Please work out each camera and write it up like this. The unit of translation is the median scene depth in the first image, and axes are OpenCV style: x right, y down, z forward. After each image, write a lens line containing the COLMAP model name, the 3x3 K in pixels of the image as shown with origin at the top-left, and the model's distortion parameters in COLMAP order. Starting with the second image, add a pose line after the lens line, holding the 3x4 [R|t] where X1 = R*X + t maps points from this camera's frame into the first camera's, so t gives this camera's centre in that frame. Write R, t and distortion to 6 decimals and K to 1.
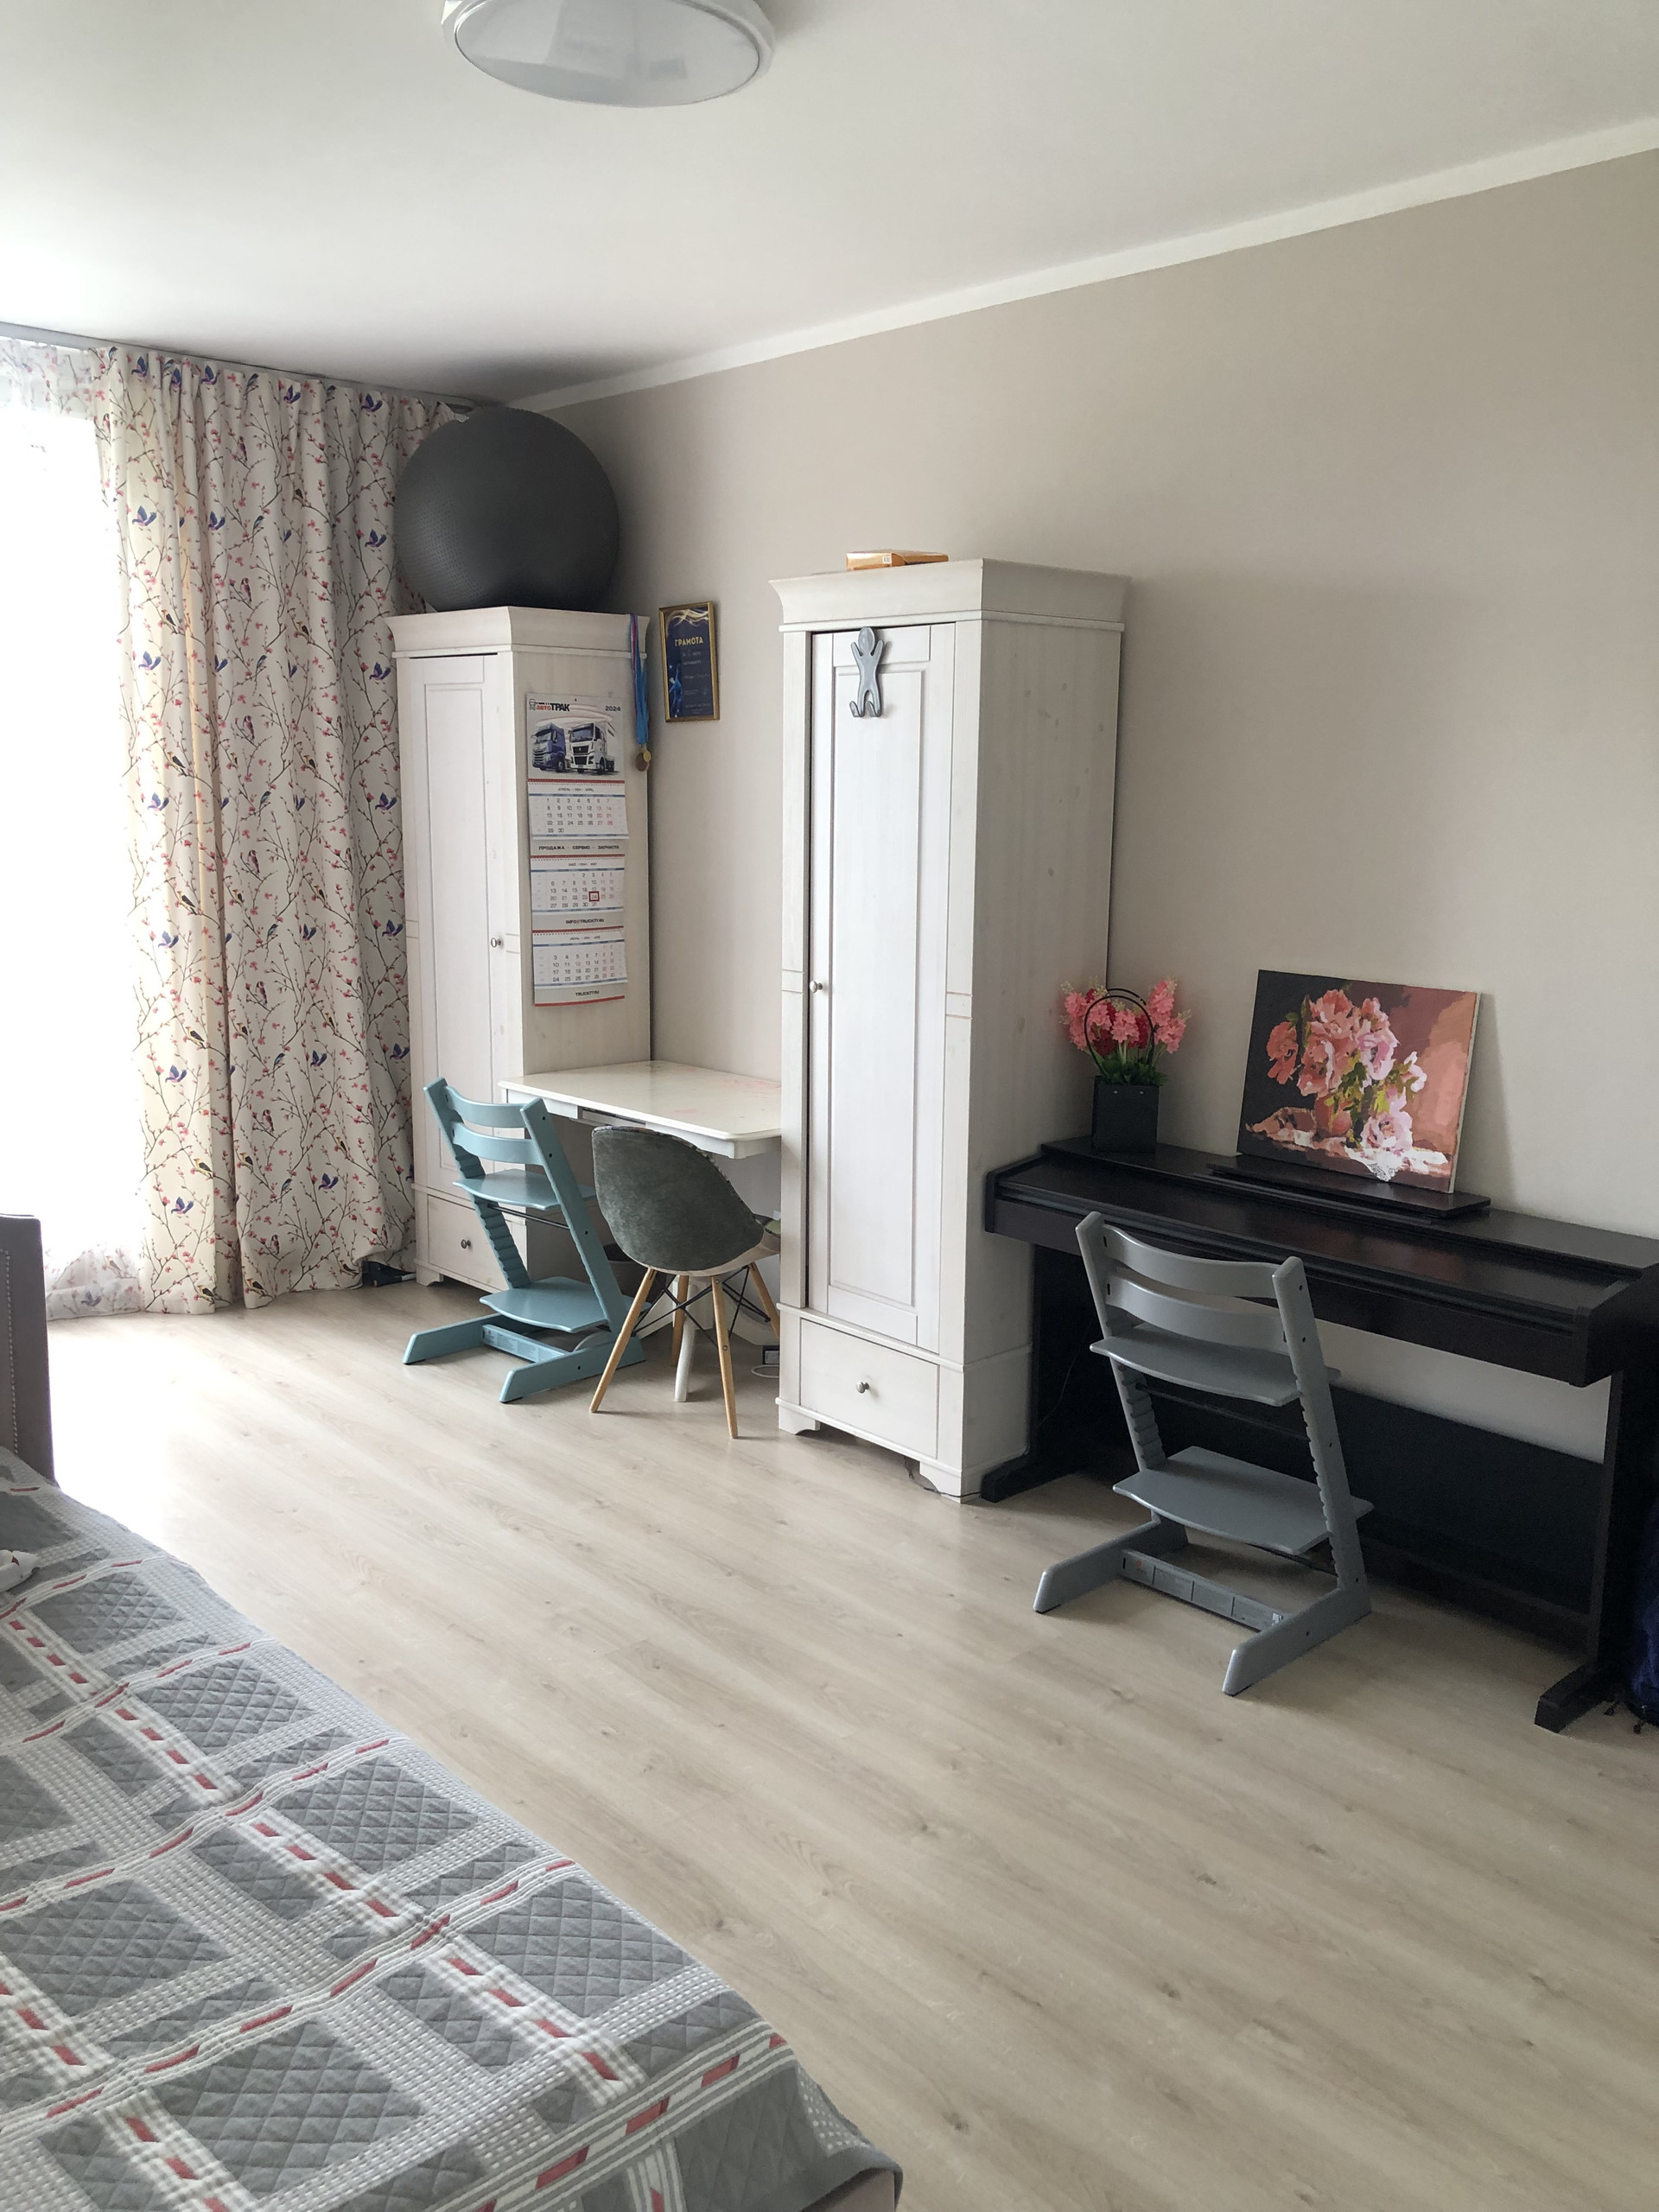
lens RADIAL K [[1831.6, 0, 837.8], [0, 1831.6, 1116.2], [0, 0, 1]] dist [0.031583, -0.038163]
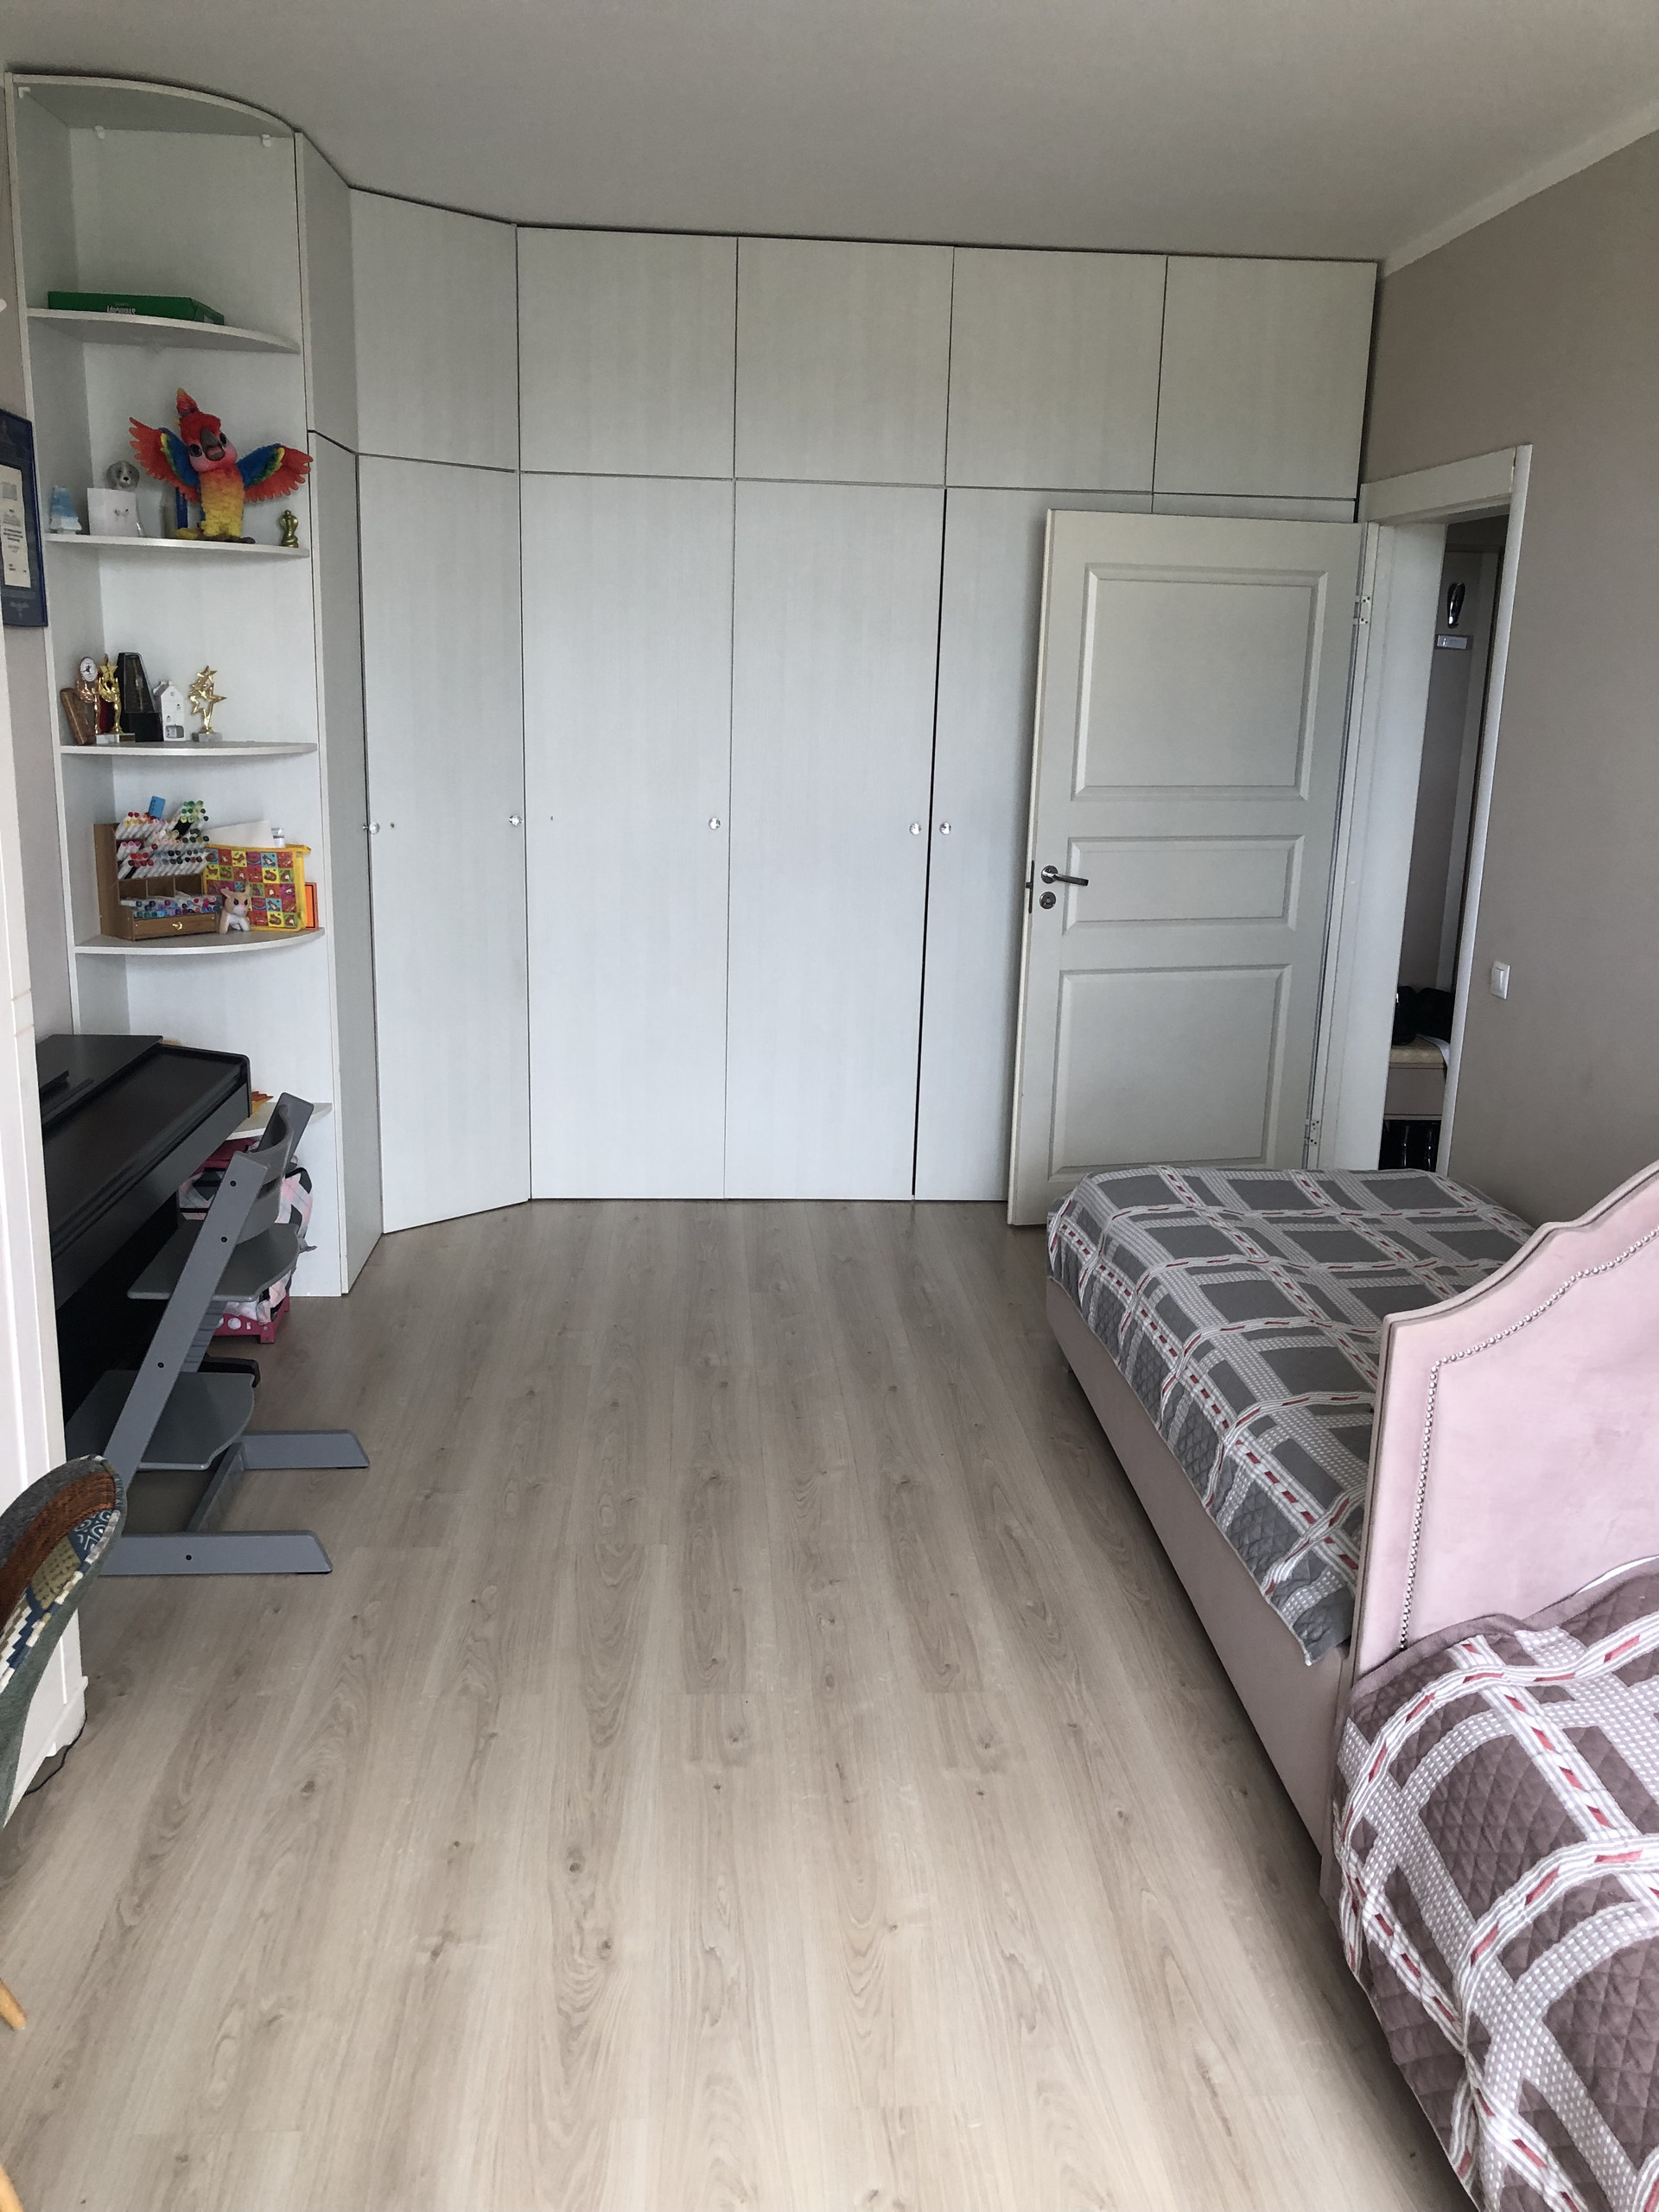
lens RADIAL K [[1831.6, 0, 840.2], [0, 1831.6, 1099.7], [0, 0, 1]] dist [0.031583, -0.038163]
pose [[-0.783809, -0.174069, 0.596107, -0.668931], [0.084203, 0.921256, 0.379732, -0.308890], [-0.615267, 0.347832, -0.707432, 1.573104]]
